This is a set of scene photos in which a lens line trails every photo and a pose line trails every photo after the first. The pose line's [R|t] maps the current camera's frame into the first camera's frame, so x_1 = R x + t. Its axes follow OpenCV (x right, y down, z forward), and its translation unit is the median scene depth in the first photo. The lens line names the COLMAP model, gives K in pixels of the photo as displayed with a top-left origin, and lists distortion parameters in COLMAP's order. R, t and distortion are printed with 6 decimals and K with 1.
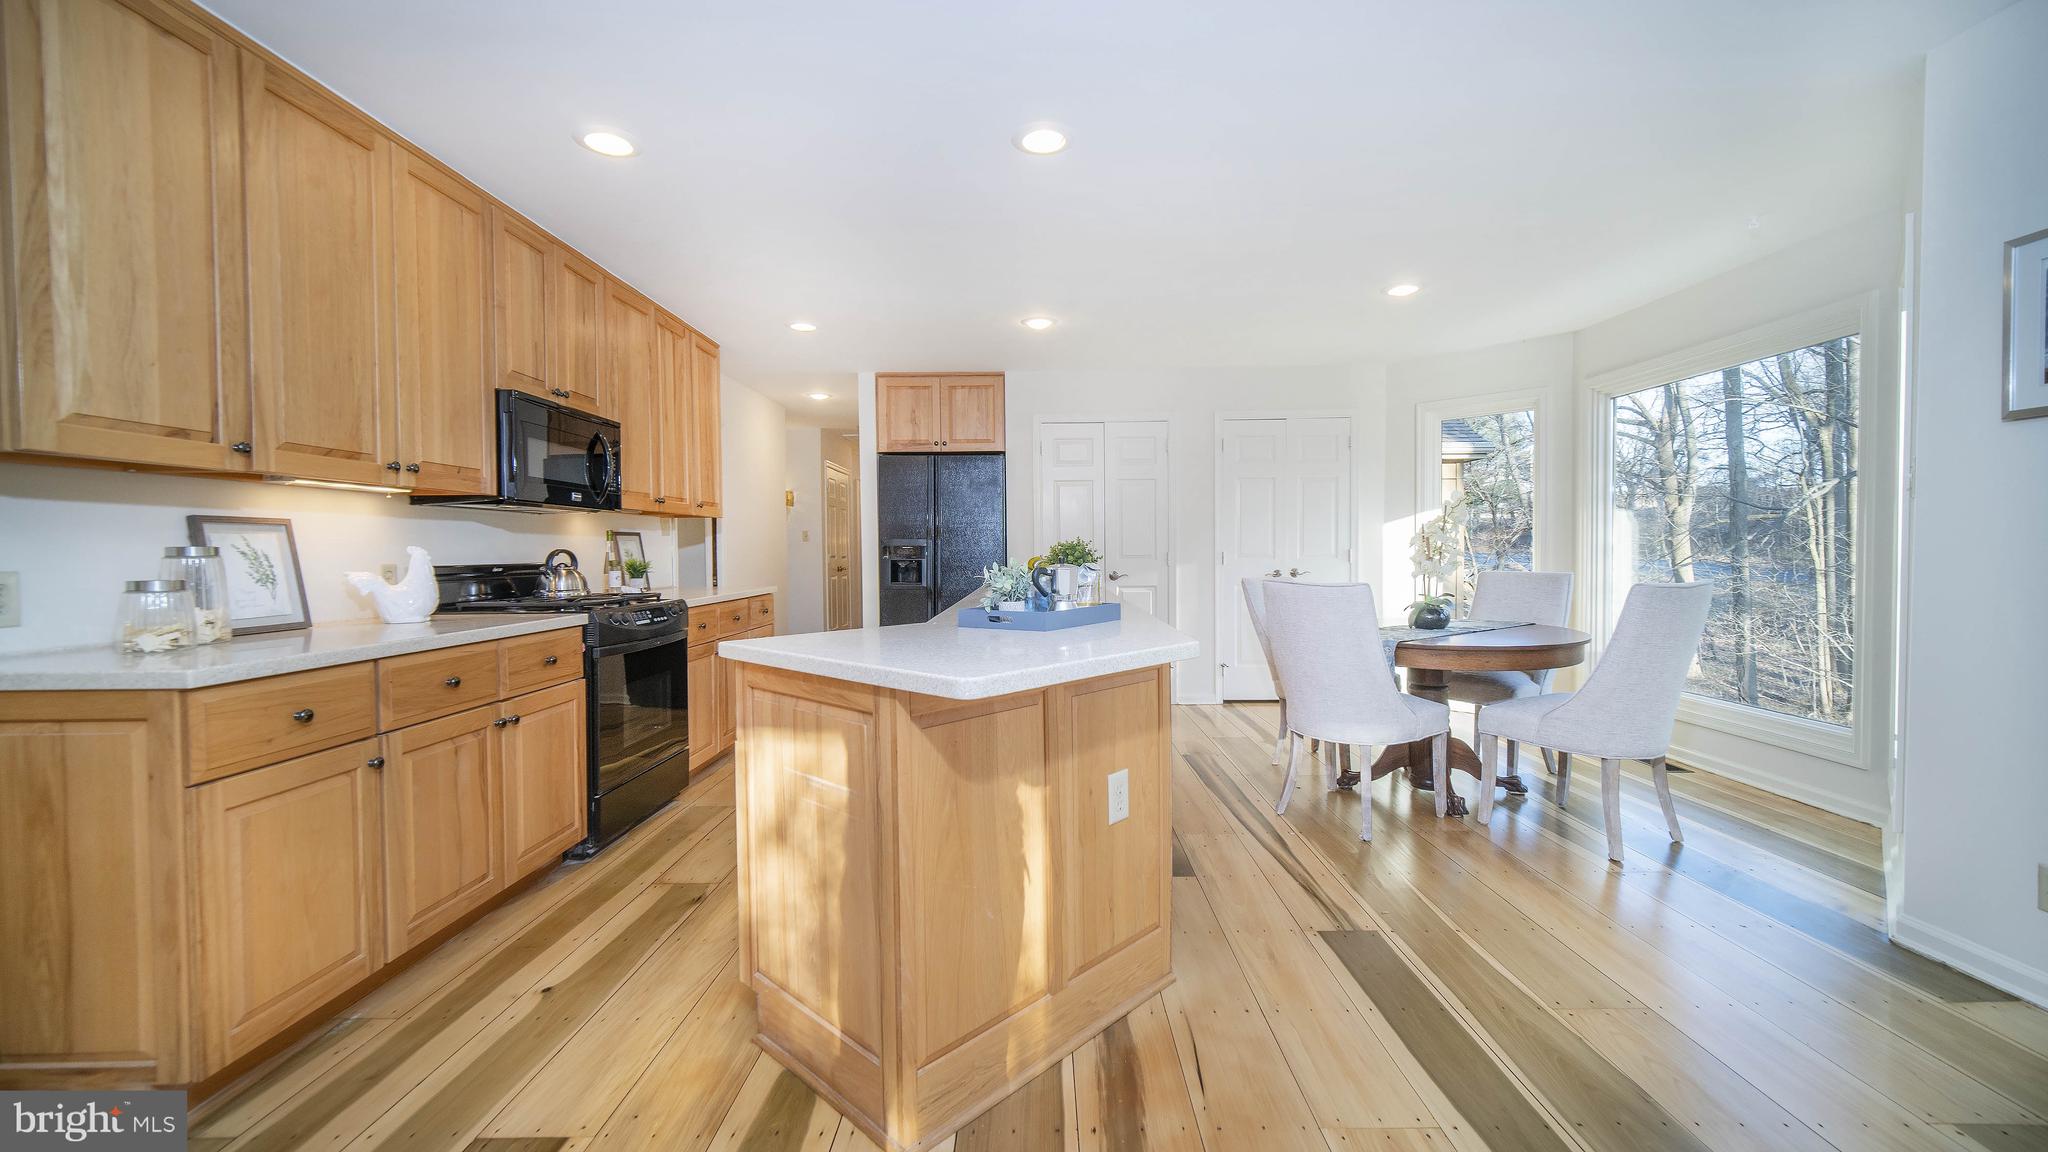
lens RADIAL K [[783.8, 0, 1027.9], [0, 783.8, 553.3], [0, 0, 1]] dist [-0.000642, -0.000186]
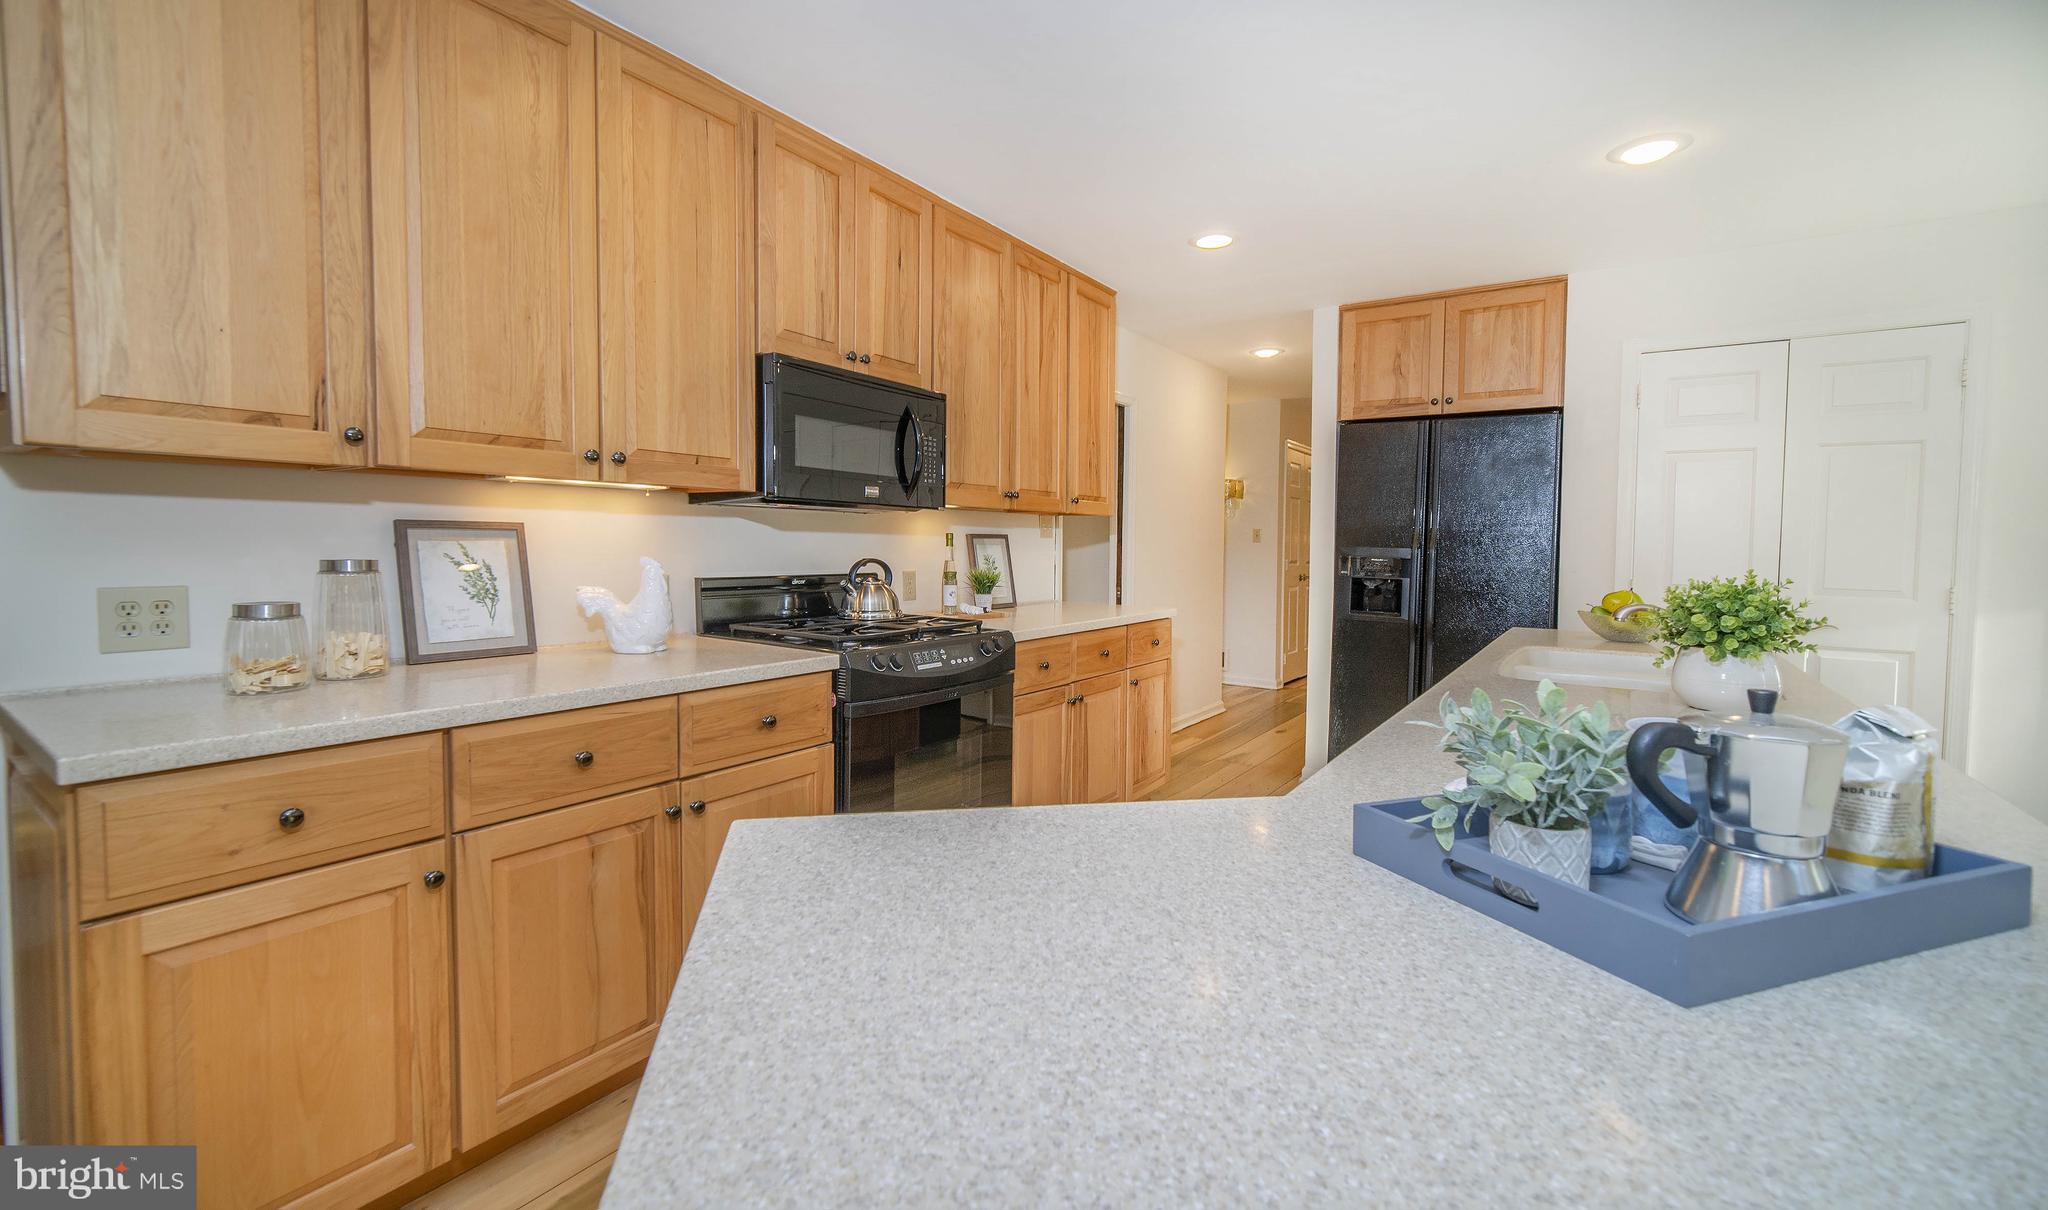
lens RADIAL K [[813.9, 0, 996.7], [0, 813.9, 557.2], [0, 0, 1]] dist [0.002541, 0.000030]
pose [[0.803277, 0.035981, -0.594518, -0.004194], [-0.027682, 0.999350, 0.023079, -0.033742], [0.594962, -0.002082, 0.803751, 0.488593]]
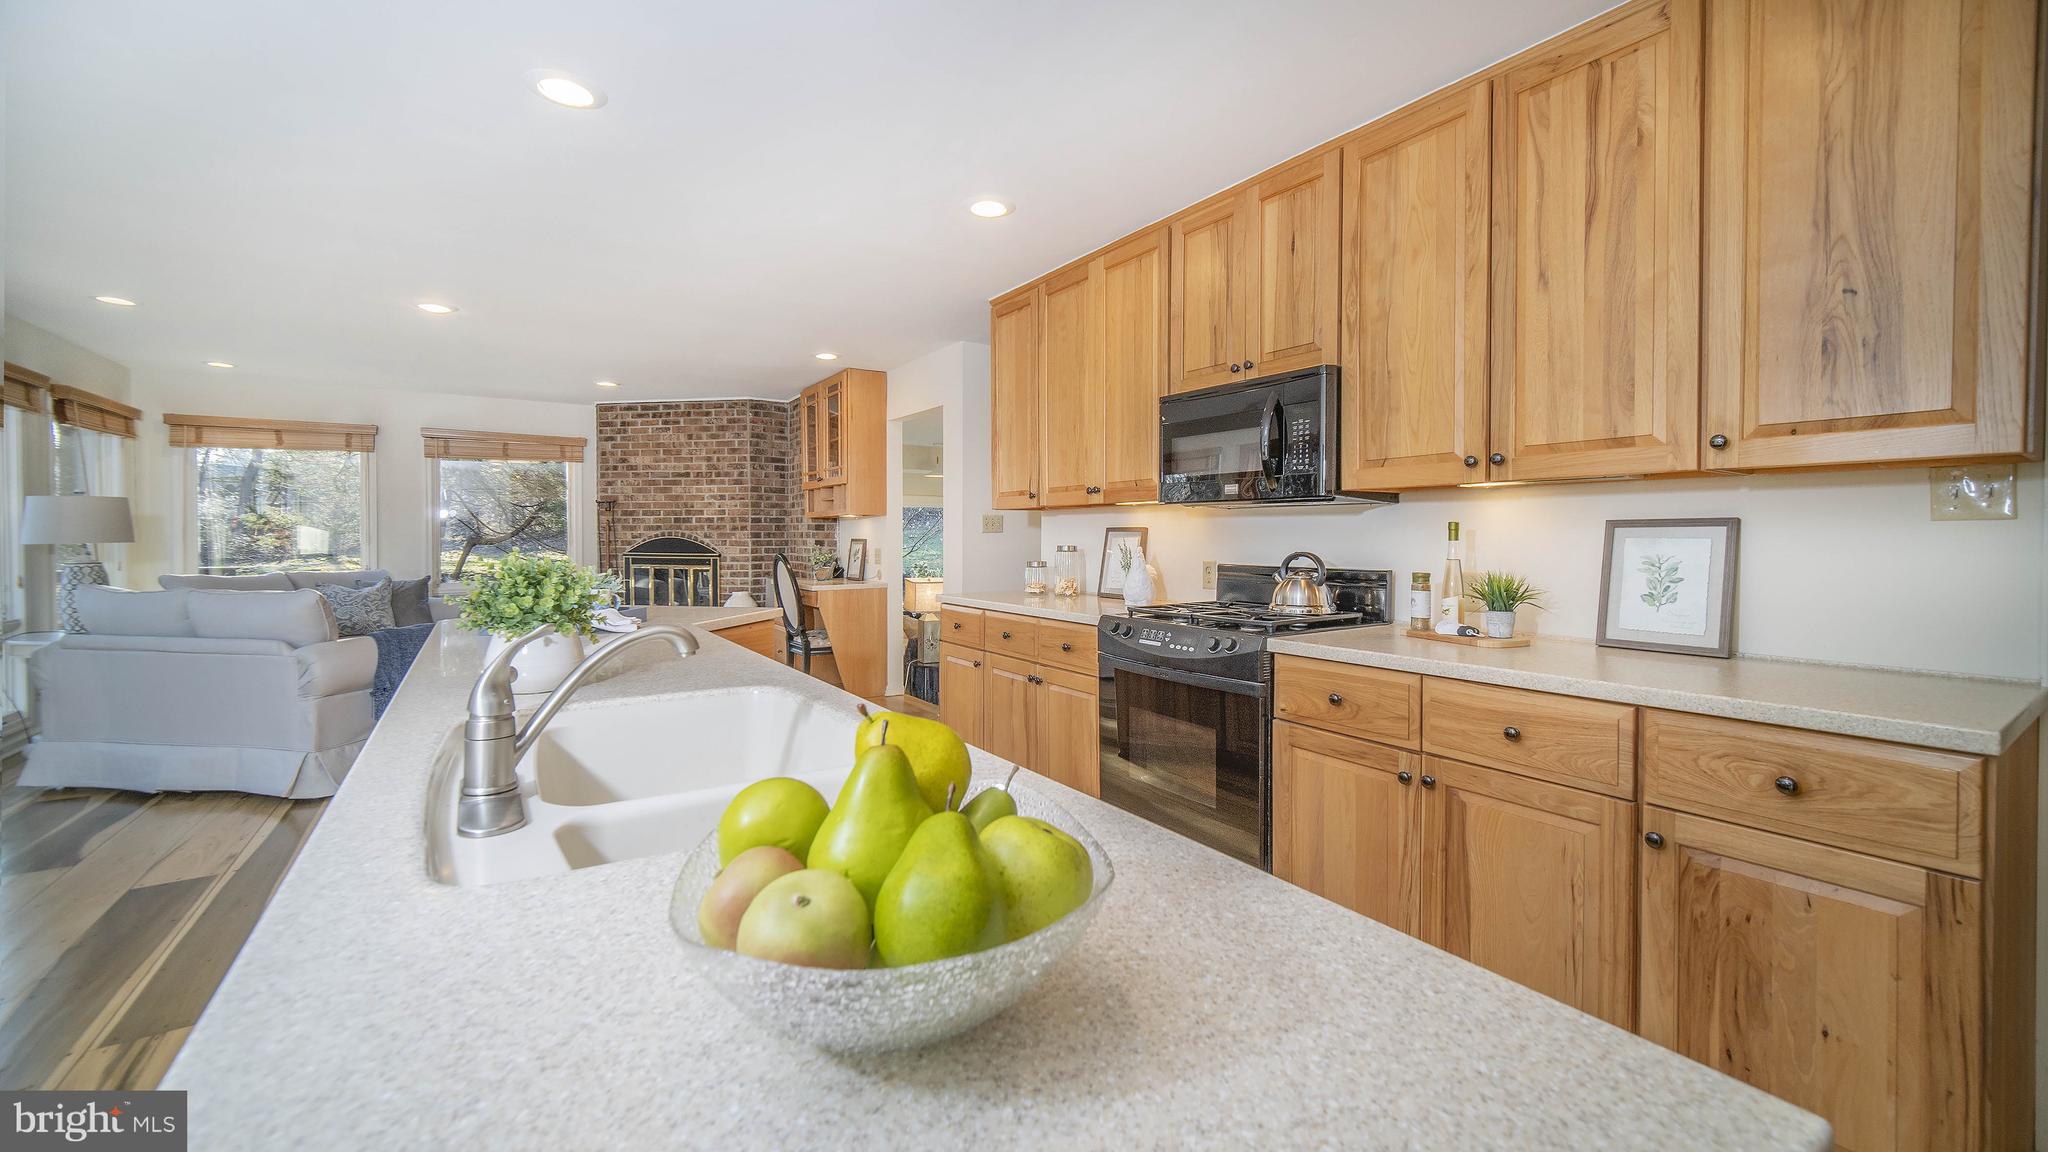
lens RADIAL K [[805.2, 0, 1035.3], [0, 805.2, 557.4], [0, 0, 1]] dist [0.000130, -0.000151]
pose [[-0.823201, 0.024199, -0.567234, 0.093243], [0.002996, 0.999262, 0.038282, -0.037691], [0.567742, 0.029814, -0.822667, 1.788295]]
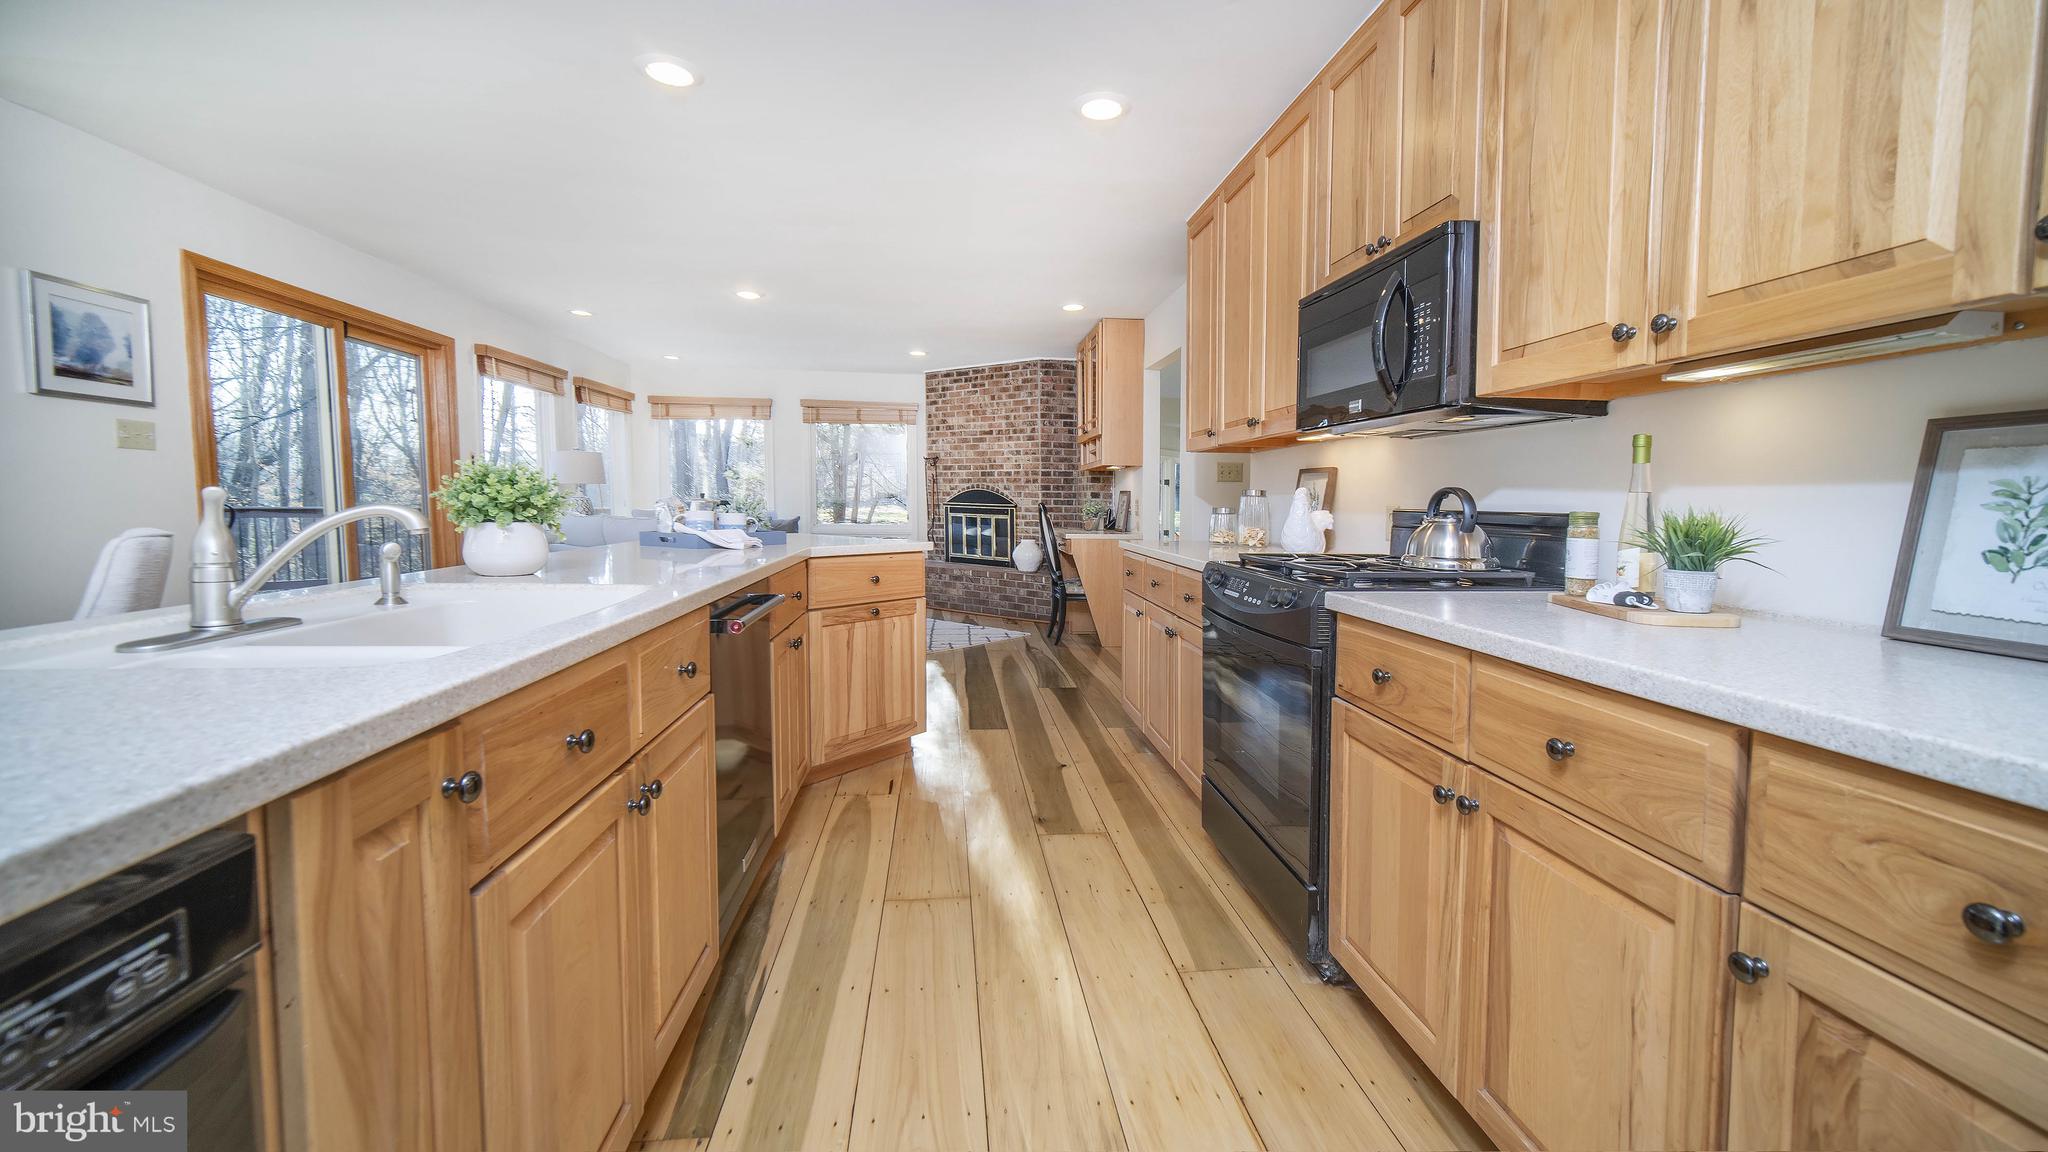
lens RADIAL K [[783.8, 0, 1027.9], [0, 783.8, 553.3], [0, 0, 1]] dist [-0.000642, -0.000186]
pose [[-0.992105, 0.003686, -0.125357, -0.247528], [-0.006383, 0.996788, 0.079828, -0.001472], [0.125249, 0.079998, -0.988895, 1.826455]]
